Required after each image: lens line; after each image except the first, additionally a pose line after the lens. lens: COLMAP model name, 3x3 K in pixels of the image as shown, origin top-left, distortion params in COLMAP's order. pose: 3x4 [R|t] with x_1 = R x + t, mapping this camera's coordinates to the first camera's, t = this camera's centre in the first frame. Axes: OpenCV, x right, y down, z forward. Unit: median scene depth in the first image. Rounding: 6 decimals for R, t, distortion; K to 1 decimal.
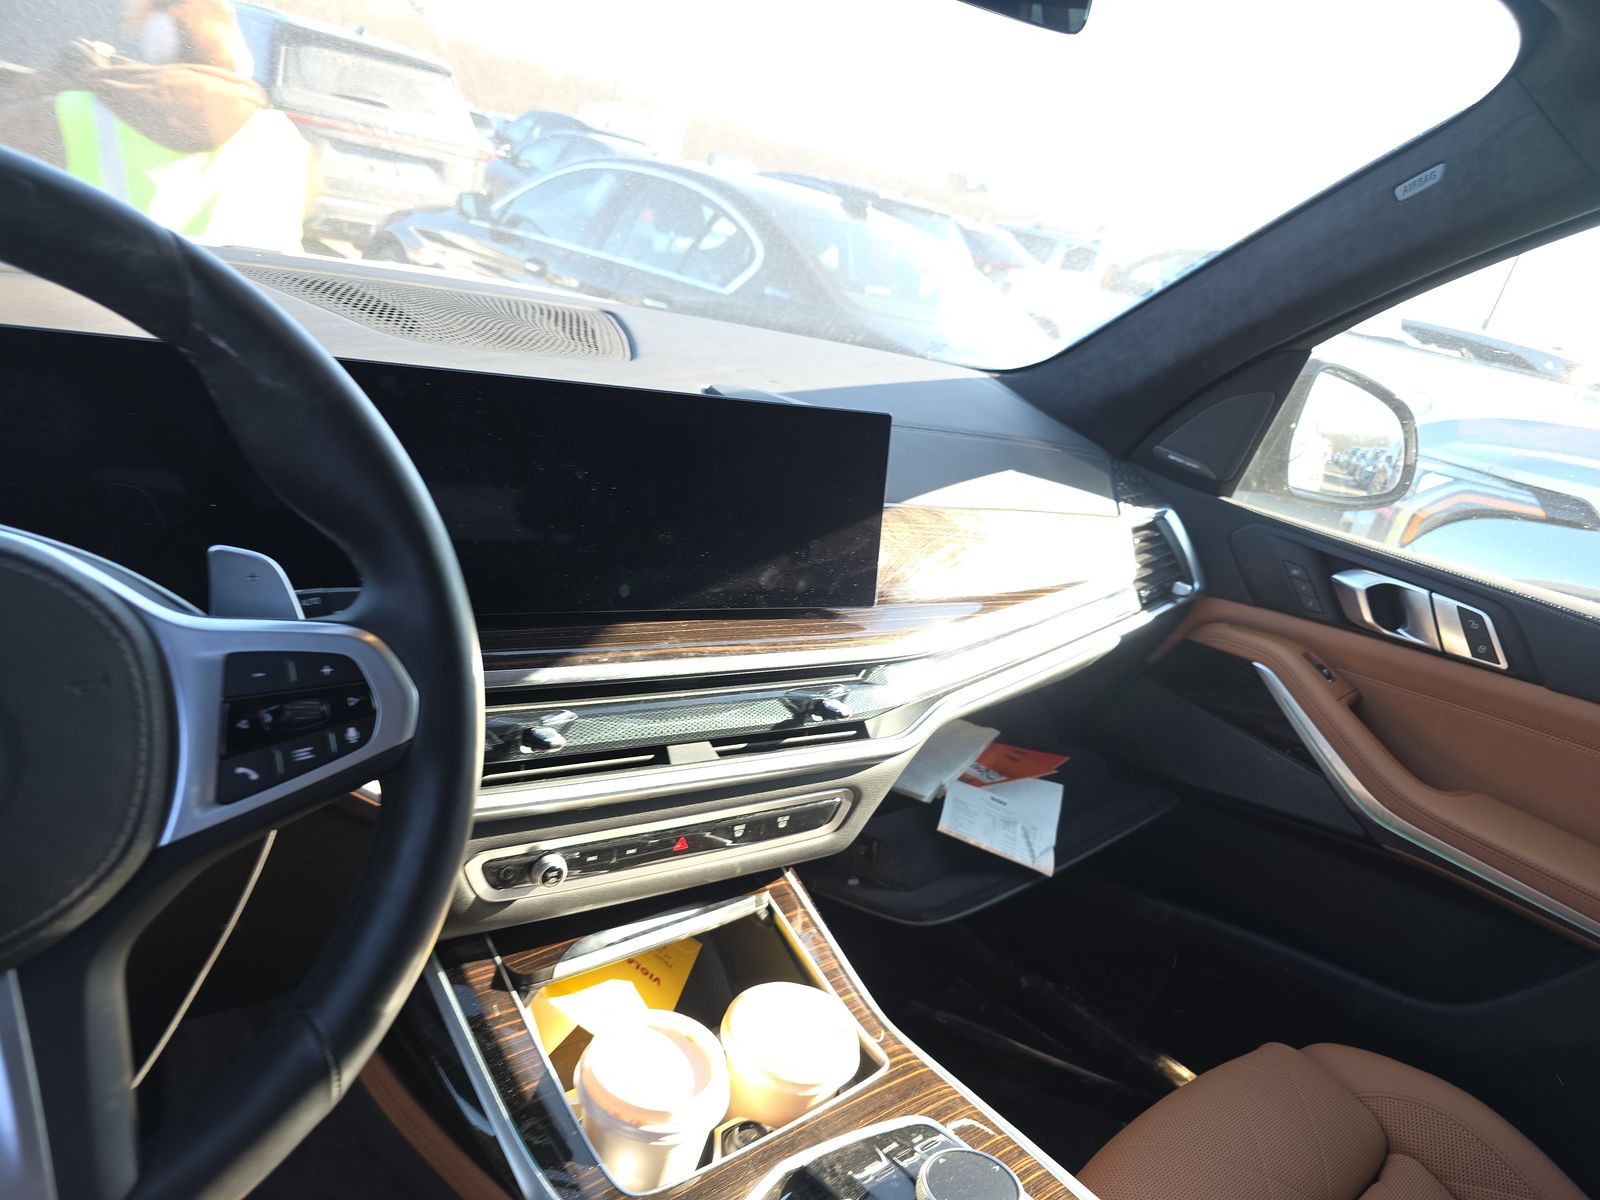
lens RADIAL K [[1066.3, 0, 799.4], [0, 1066.3, 620.5], [0, 0, 1]] dist [0.043024, -0.039836]
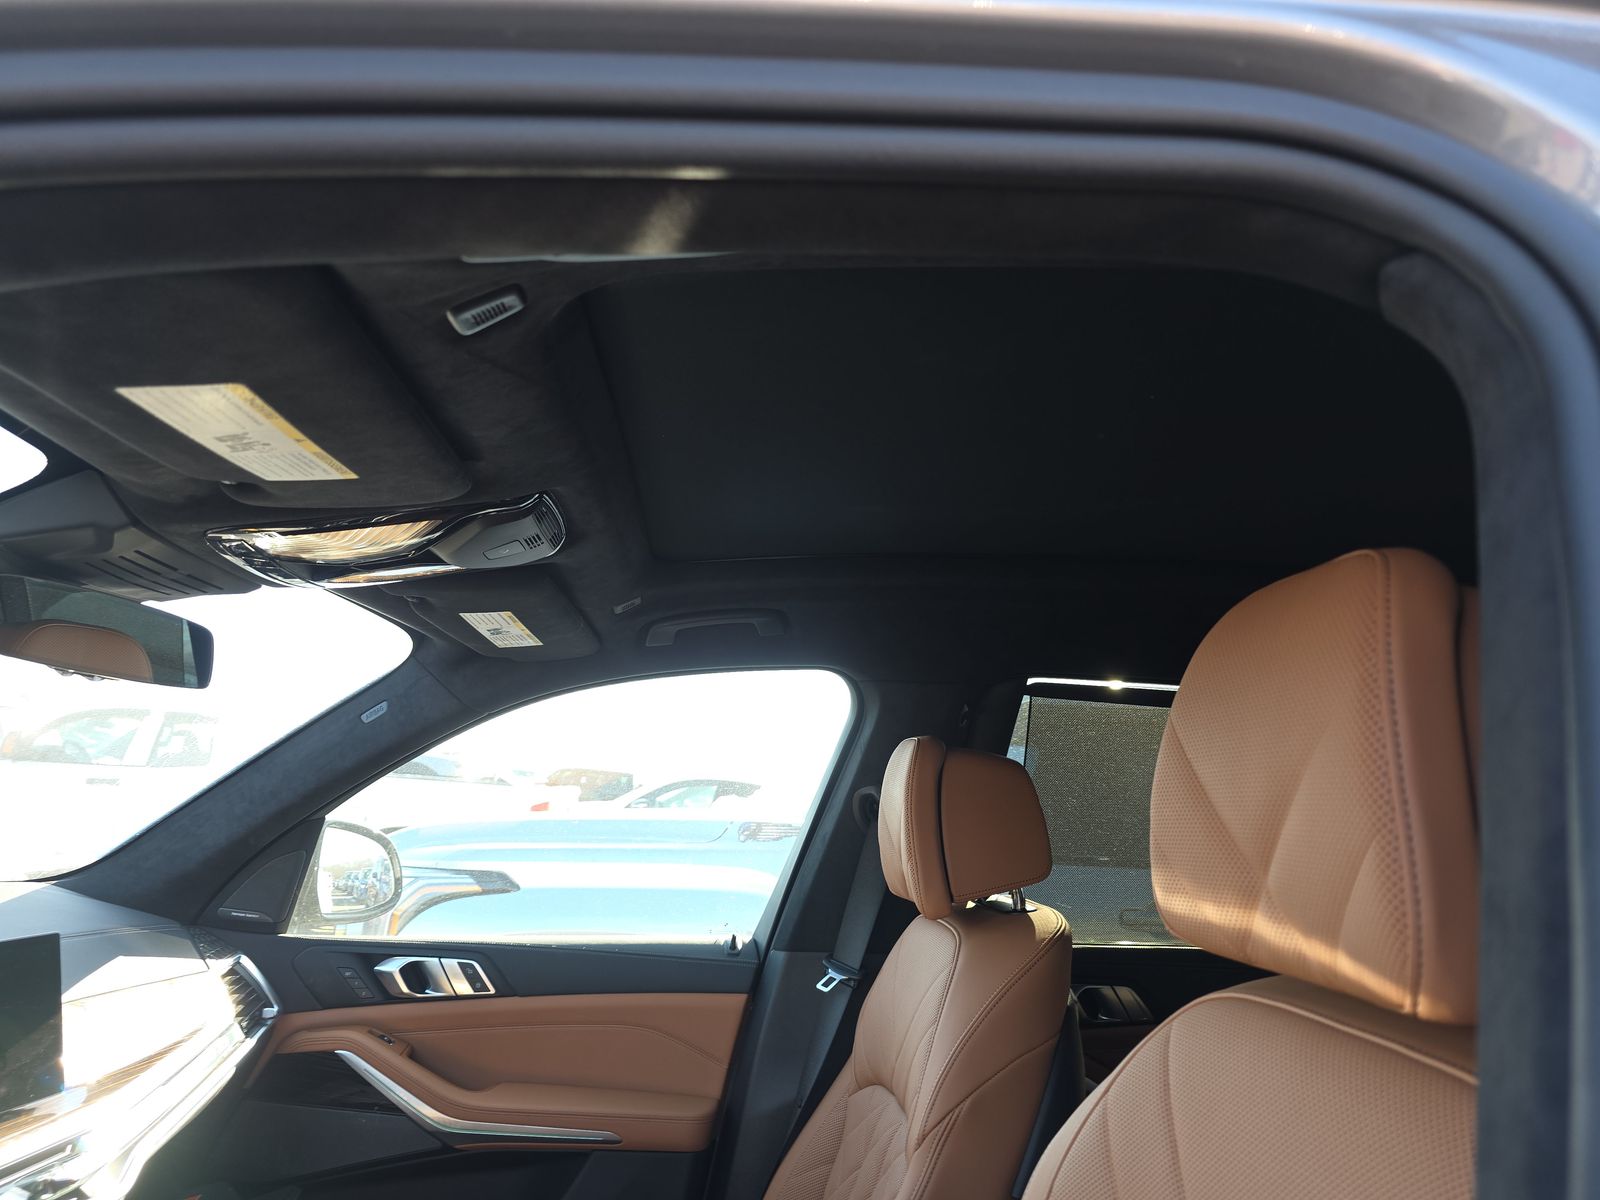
lens RADIAL K [[1066.3, 0, 799.6], [0, 1066.3, 598.6], [0, 0, 1]] dist [0.043024, -0.039836]
pose [[0.599699, -0.015546, 0.800075, -0.287952], [0.332027, 0.914521, -0.231102, 0.025956], [-0.728093, 0.404239, 0.553599, -0.377526]]
